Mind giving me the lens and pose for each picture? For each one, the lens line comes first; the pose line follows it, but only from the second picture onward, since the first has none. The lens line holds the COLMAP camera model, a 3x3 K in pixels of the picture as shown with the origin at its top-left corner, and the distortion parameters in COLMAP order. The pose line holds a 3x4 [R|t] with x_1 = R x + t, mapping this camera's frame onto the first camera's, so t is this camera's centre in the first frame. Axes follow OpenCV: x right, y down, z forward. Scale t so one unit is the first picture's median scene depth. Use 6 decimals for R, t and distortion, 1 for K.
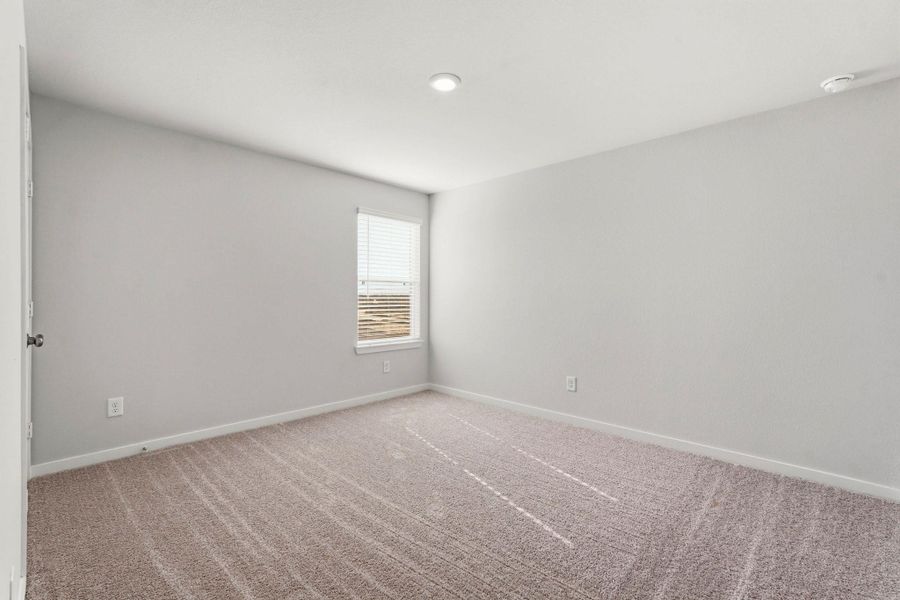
lens RADIAL K [[398.7, 0, 447.2], [0, 398.7, 298.7], [0, 0, 1]] dist [0.003512, 0.000242]
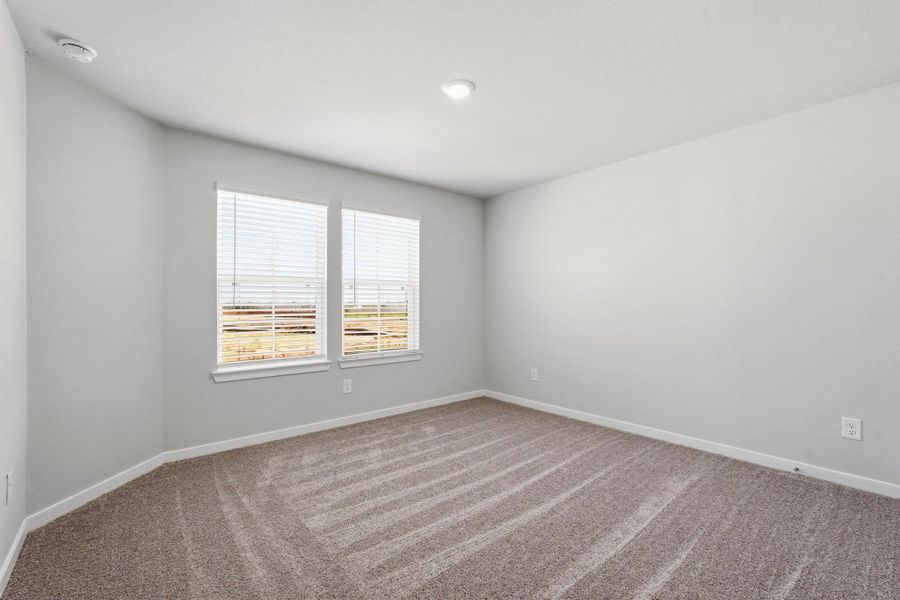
lens RADIAL K [[398.7, 0, 452.8], [0, 398.7, 300.4], [0, 0, 1]] dist [0.003512, 0.000242]
pose [[0.987354, -0.013051, -0.157992, 0.281594], [0.011463, 0.999874, -0.010962, 0.002519], [0.158115, 0.009012, 0.987380, 0.307132]]
